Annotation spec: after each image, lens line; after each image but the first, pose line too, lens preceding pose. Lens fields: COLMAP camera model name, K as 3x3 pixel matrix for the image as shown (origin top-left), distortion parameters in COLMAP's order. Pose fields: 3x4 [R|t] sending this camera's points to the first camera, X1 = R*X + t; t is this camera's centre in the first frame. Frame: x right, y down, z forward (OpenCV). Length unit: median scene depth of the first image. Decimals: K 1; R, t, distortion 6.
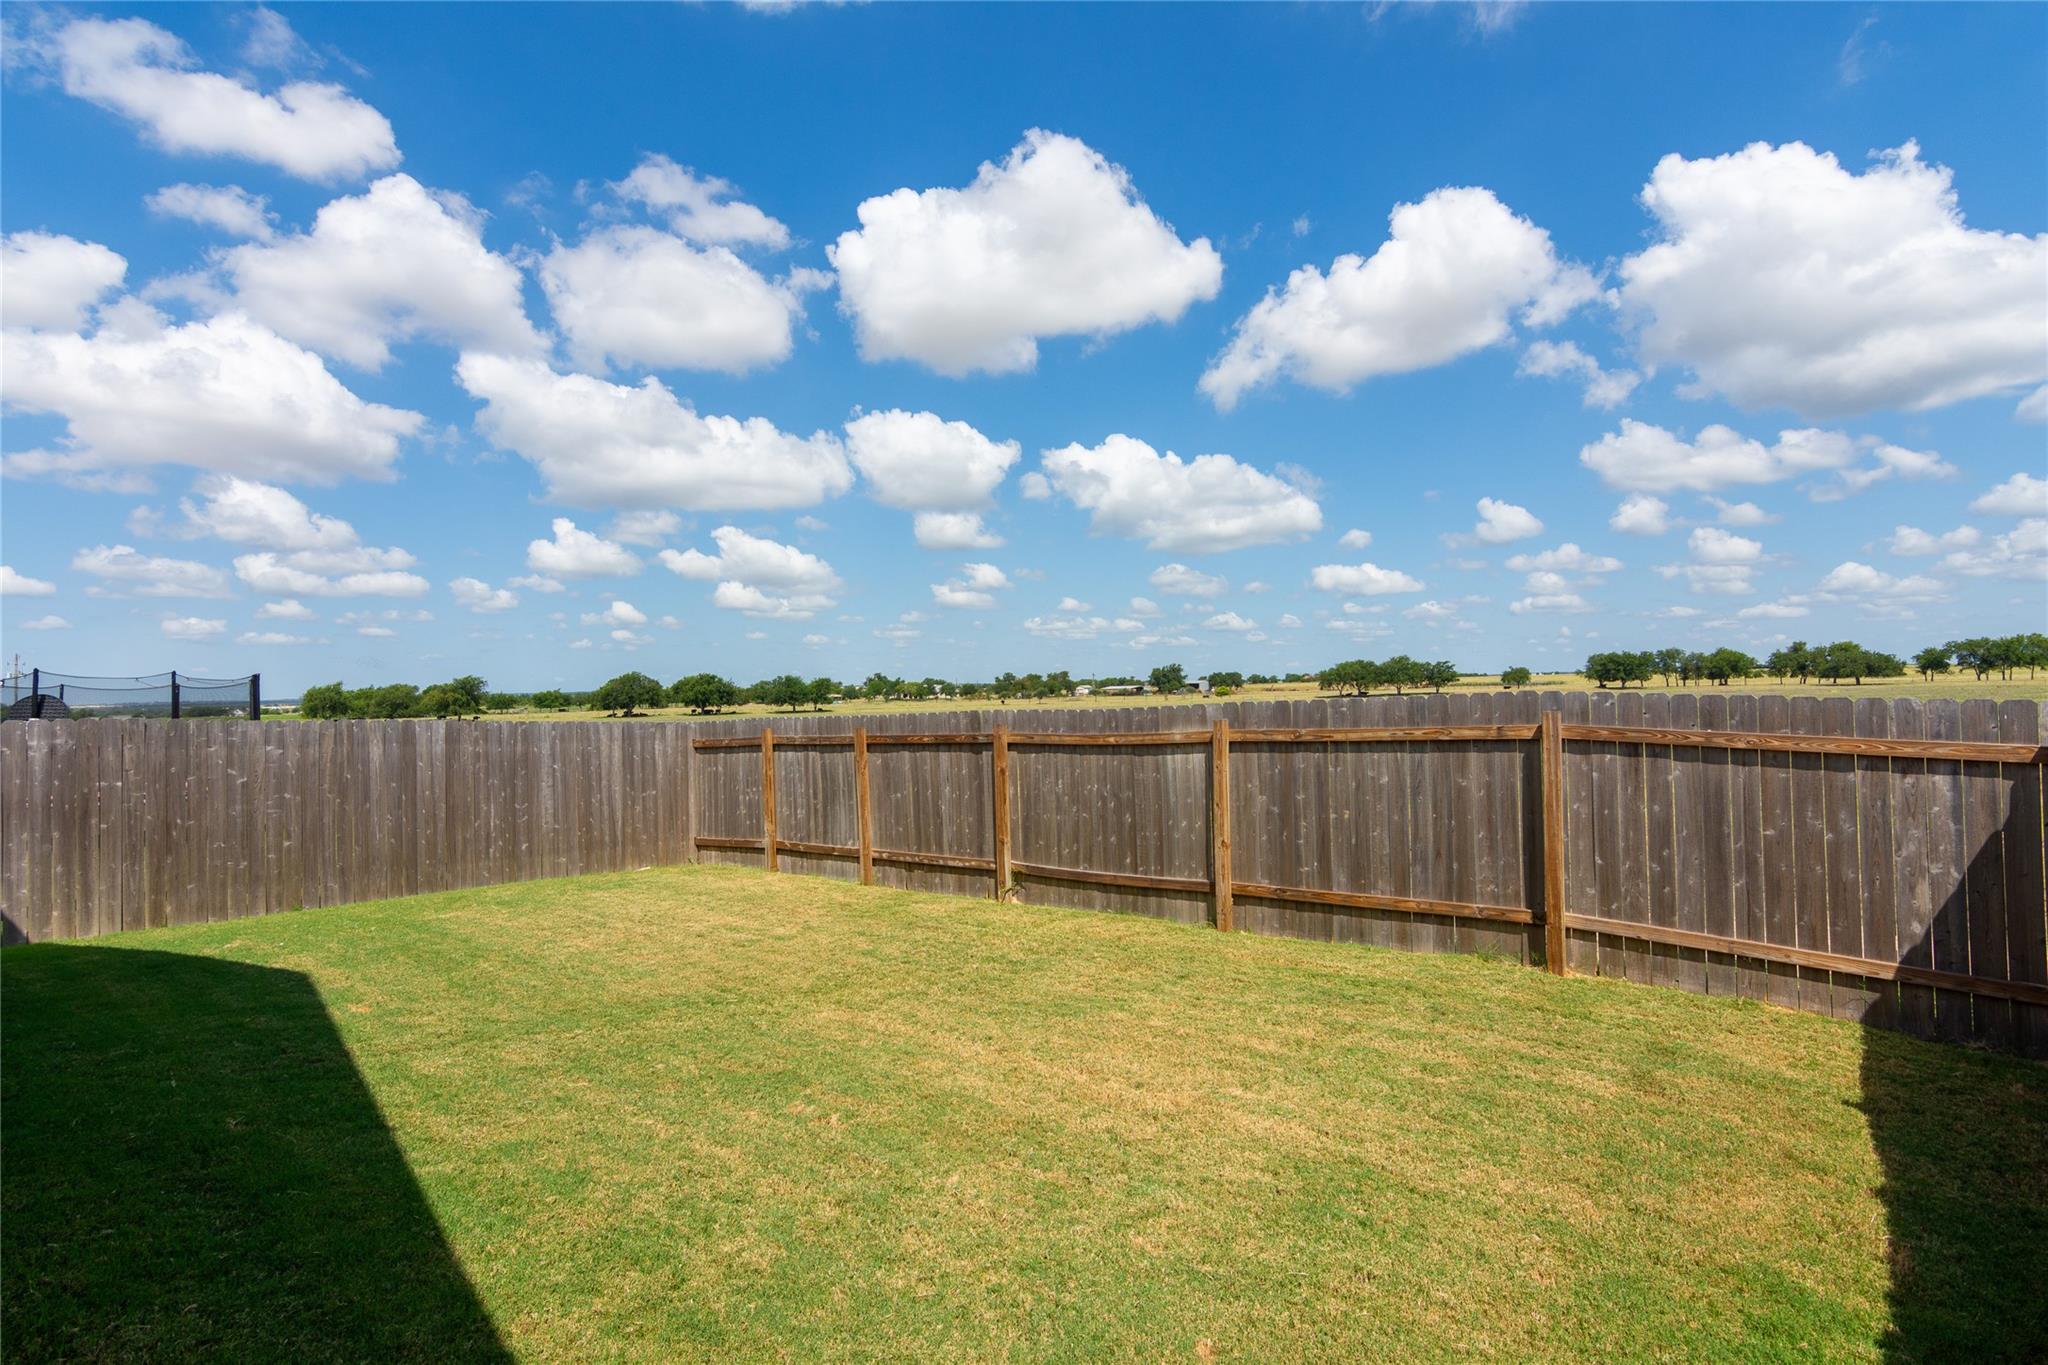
lens RADIAL K [[983.5, 0, 1024.0], [0, 983.5, 682.5], [0, 0, 1]] dist [0.001612, 0.000781]
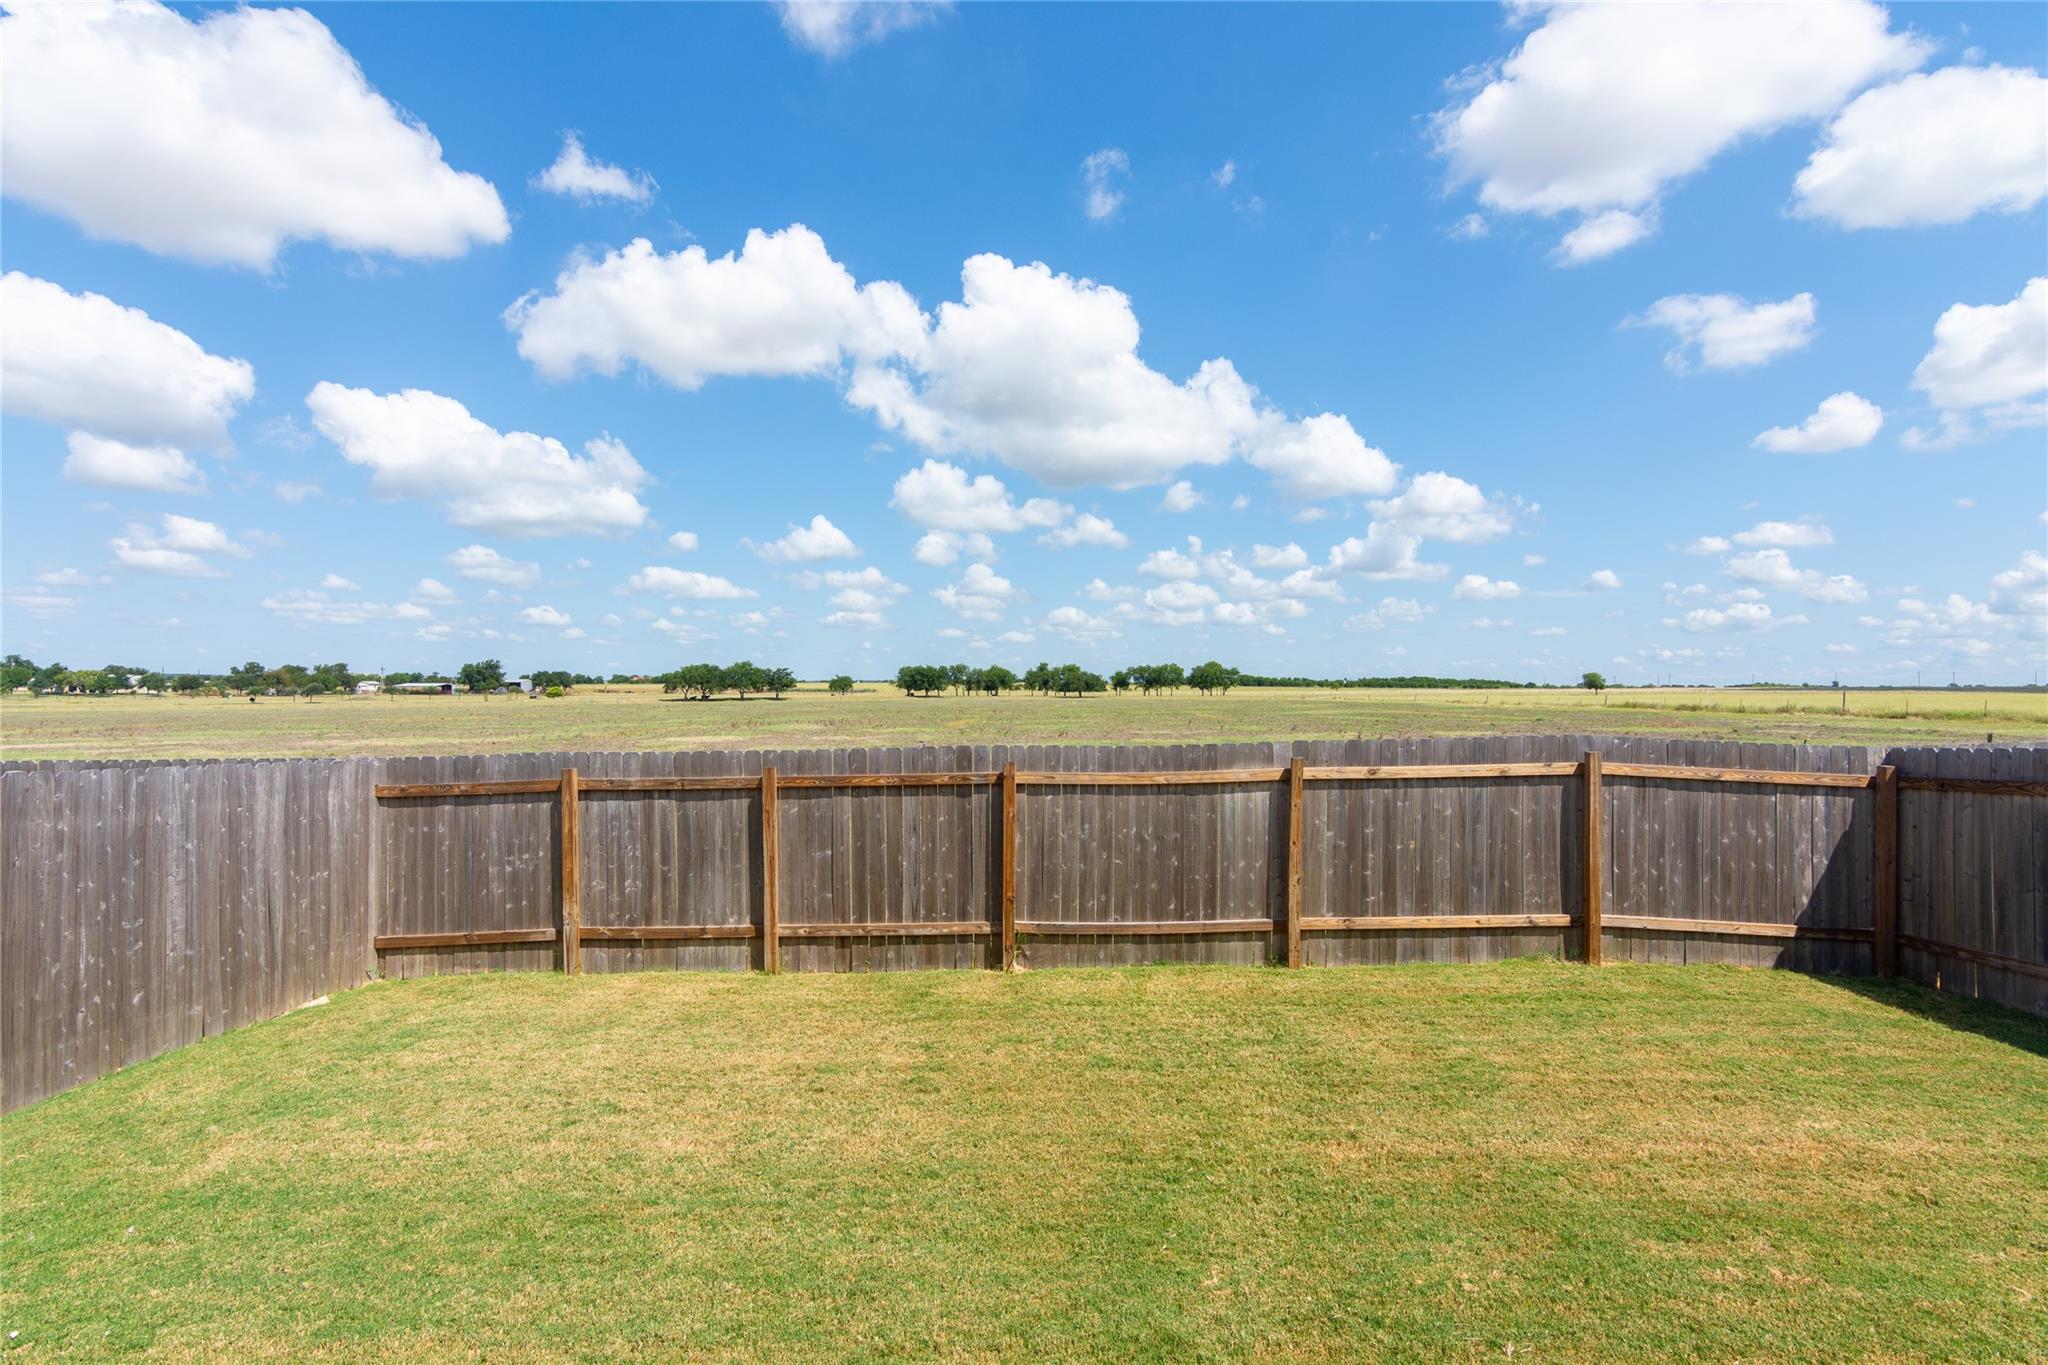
lens RADIAL K [[987.1, 0, 1019.4], [0, 987.1, 690.7], [0, 0, 1]] dist [-0.002774, 0.003690]
pose [[0.792057, 0.022093, 0.610047, -0.452215], [-0.025438, 0.999671, -0.003176, -0.014220], [-0.609917, -0.013002, 0.792359, 0.265509]]
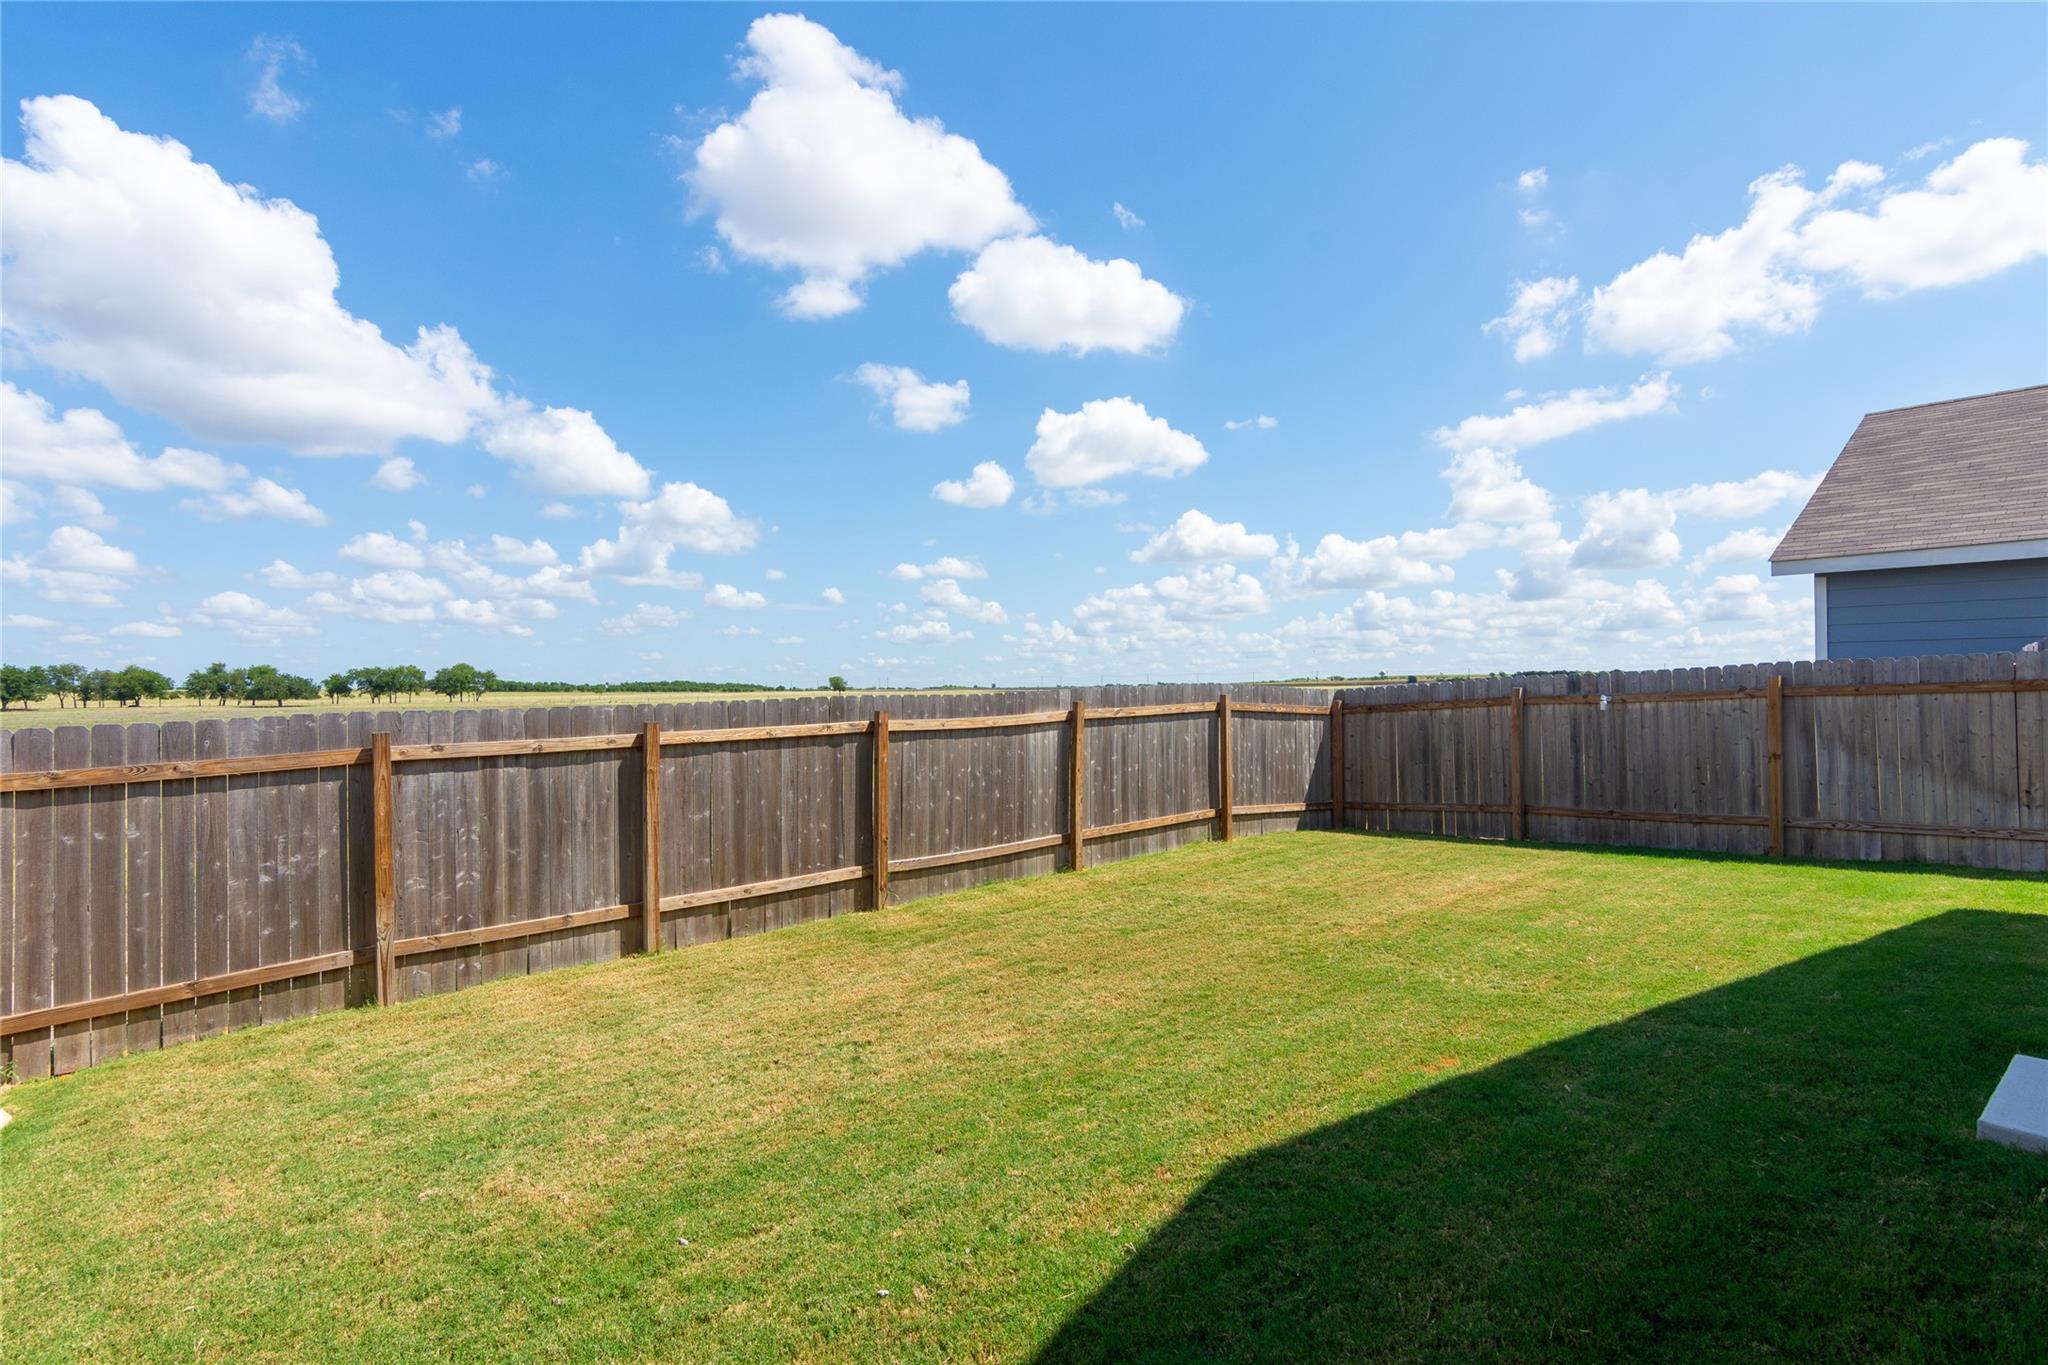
lens RADIAL K [[987.1, 0, 1019.4], [0, 987.1, 690.7], [0, 0, 1]] dist [-0.002774, 0.003690]
pose [[0.196150, 0.019637, 0.980377, -0.737114], [-0.004898, 0.999807, -0.019046, 0.034072], [-0.980562, -0.001066, 0.196208, 0.584345]]
